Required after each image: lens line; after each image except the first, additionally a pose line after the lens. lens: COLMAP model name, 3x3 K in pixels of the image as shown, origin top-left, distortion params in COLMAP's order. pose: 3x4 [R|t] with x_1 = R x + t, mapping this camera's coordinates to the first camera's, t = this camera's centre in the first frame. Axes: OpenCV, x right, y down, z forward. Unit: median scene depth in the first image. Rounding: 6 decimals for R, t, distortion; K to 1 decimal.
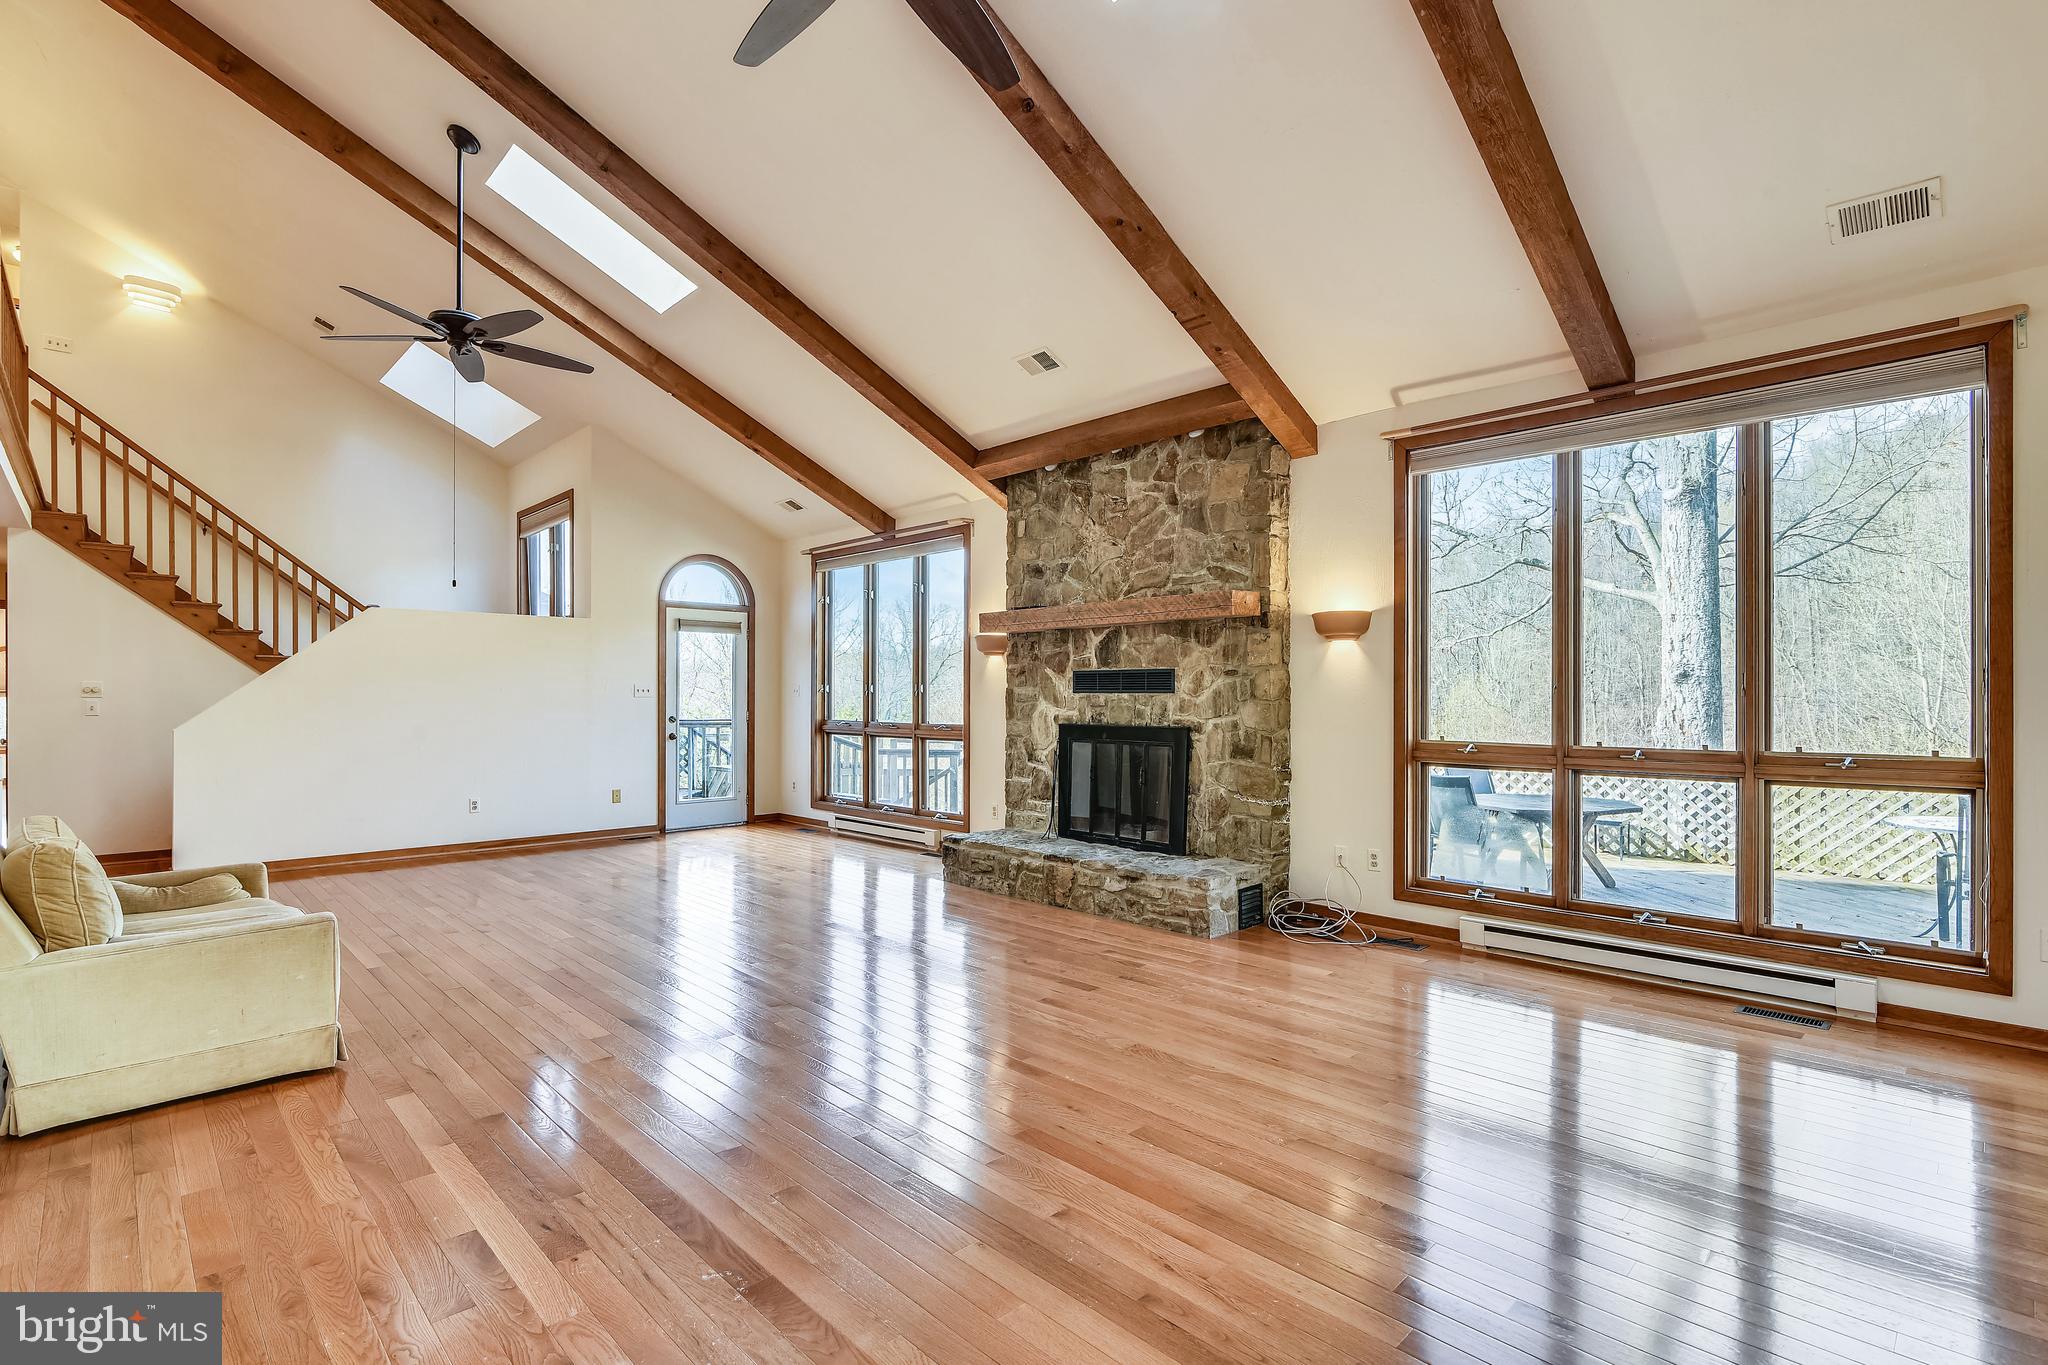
lens RADIAL K [[976.3, 0, 1002.1], [0, 976.3, 691.8], [0, 0, 1]] dist [-0.000268, -0.000028]
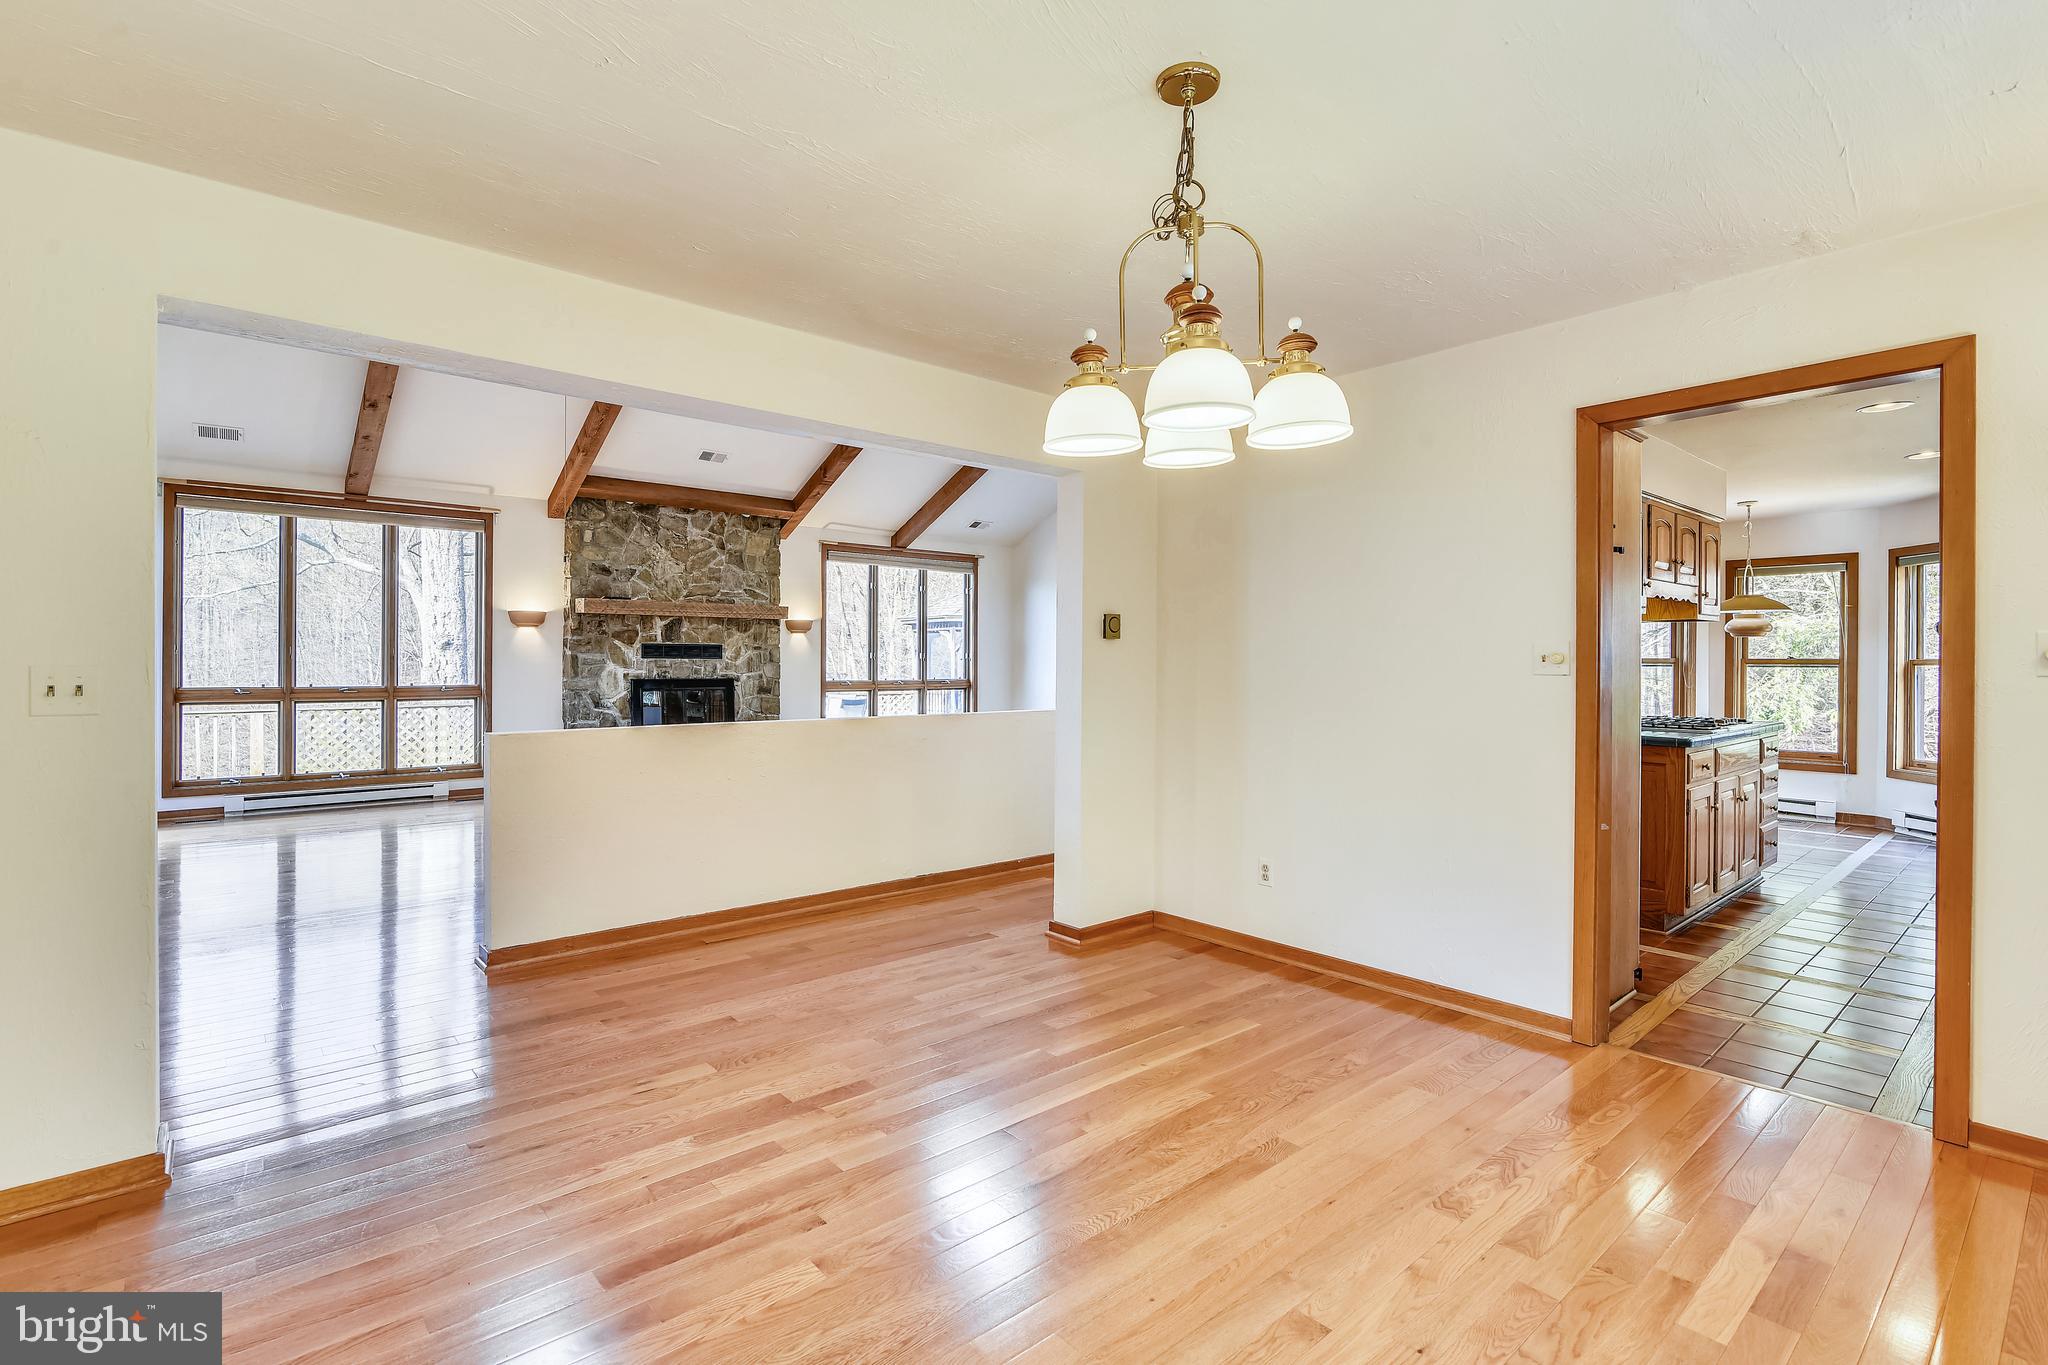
lens RADIAL K [[947.0, 0, 978.3], [0, 947.0, 663.0], [0, 0, 1]] dist [-0.000969, -0.000058]
pose [[0.072319, -0.004222, 0.997373, -1.356679], [-0.009111, 0.999947, 0.004893, -0.003241], [-0.997340, -0.009441, 0.072276, 0.398417]]
